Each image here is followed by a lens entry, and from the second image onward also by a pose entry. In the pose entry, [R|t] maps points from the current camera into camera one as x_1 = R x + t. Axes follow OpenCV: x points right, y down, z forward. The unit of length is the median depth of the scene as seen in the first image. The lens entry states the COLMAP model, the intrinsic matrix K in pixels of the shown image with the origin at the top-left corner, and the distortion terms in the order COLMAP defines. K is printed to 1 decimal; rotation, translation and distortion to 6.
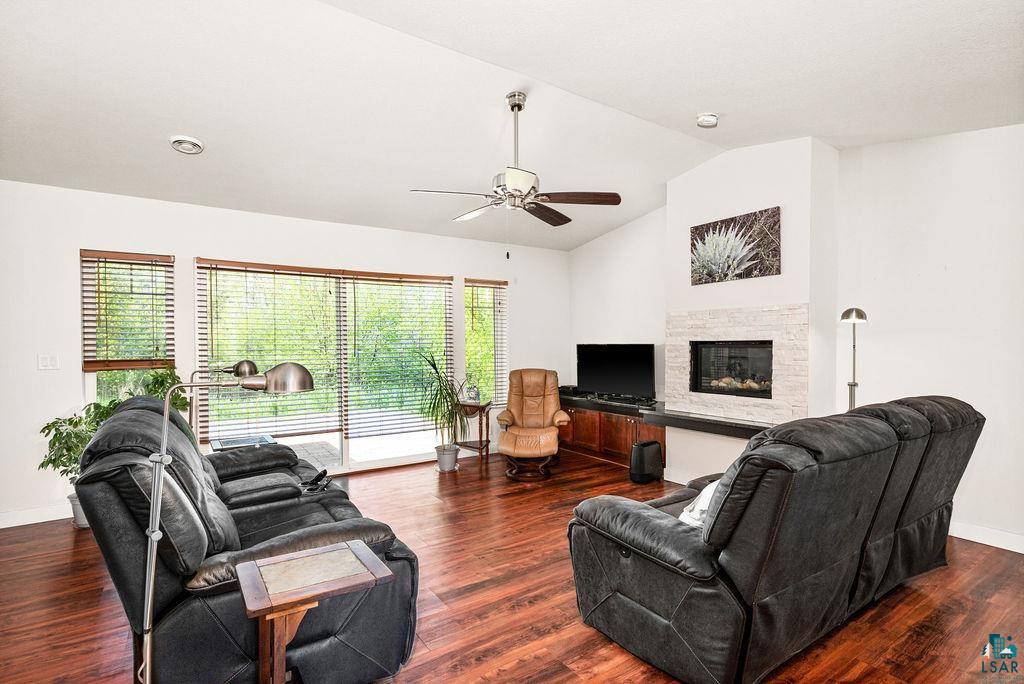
lens RADIAL K [[513.5, 0, 512.0], [0, 513.5, 342.0], [0, 0, 1]] dist [0.001374, 0.001321]
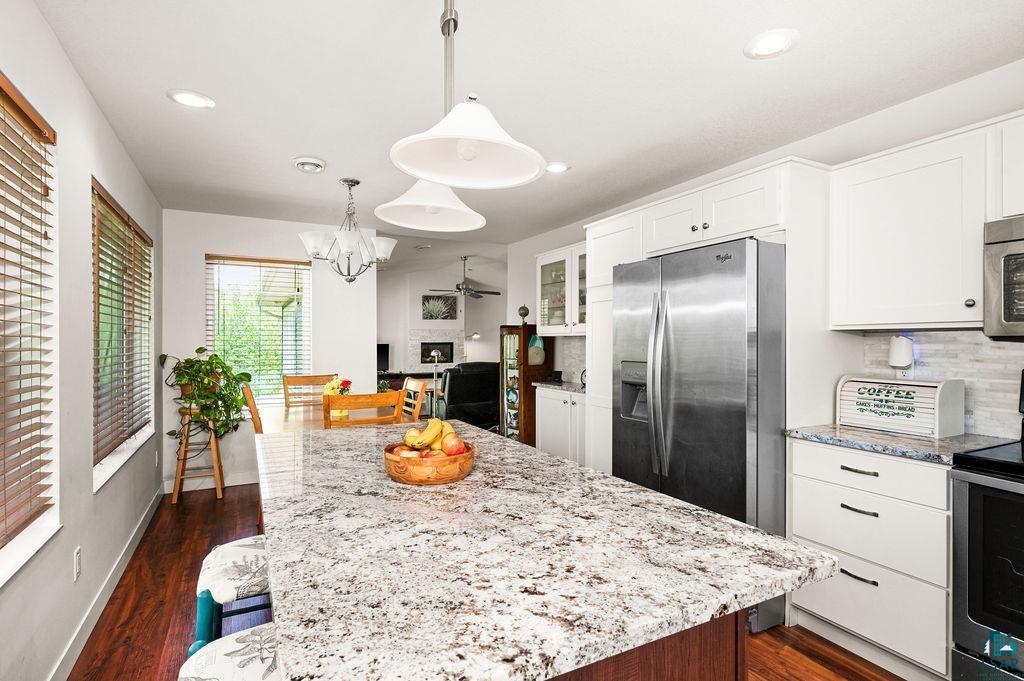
lens RADIAL K [[513.5, 0, 512.0], [0, 513.5, 340.5], [0, 0, 1]] dist [0.001374, 0.001321]
pose [[0.114853, 0.007726, 0.993352, -2.135474], [-0.005938, 0.999957, -0.007091, 0.004935], [-0.993365, -0.005084, 0.114894, 0.319919]]
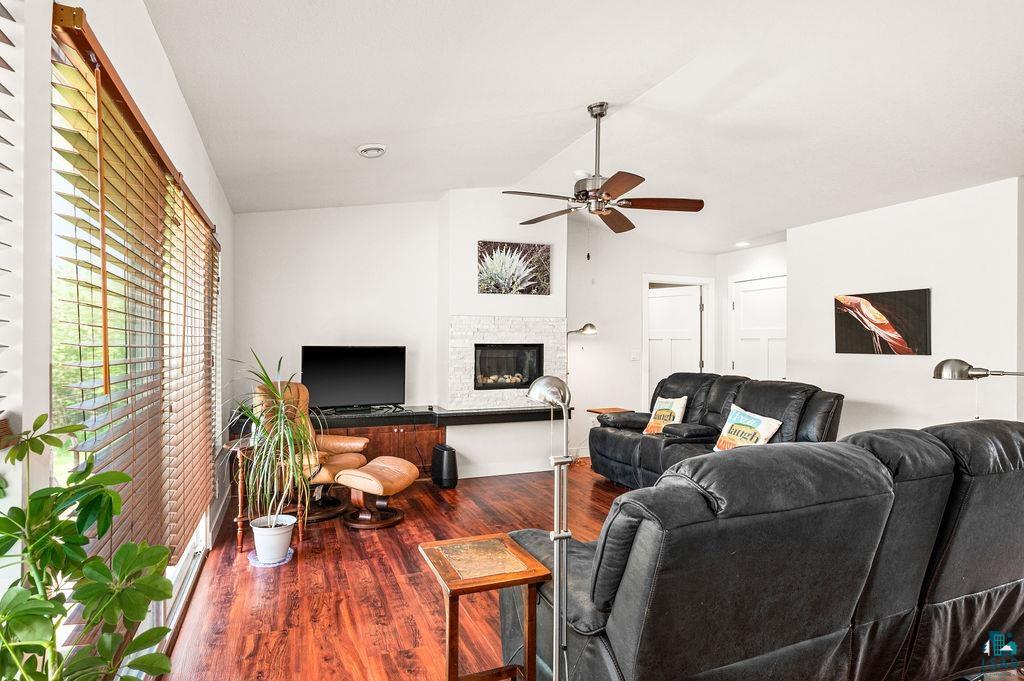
lens RADIAL K [[545.4, 0, 512.0], [0, 545.4, 340.5], [0, 0, 1]] dist [0.001266, 0.000075]
pose [[0.207620, 0.009460, 0.978164, -0.827957], [-0.008358, 0.999934, -0.007896, -0.000074], [-0.978174, -0.006536, 0.207685, 0.728756]]
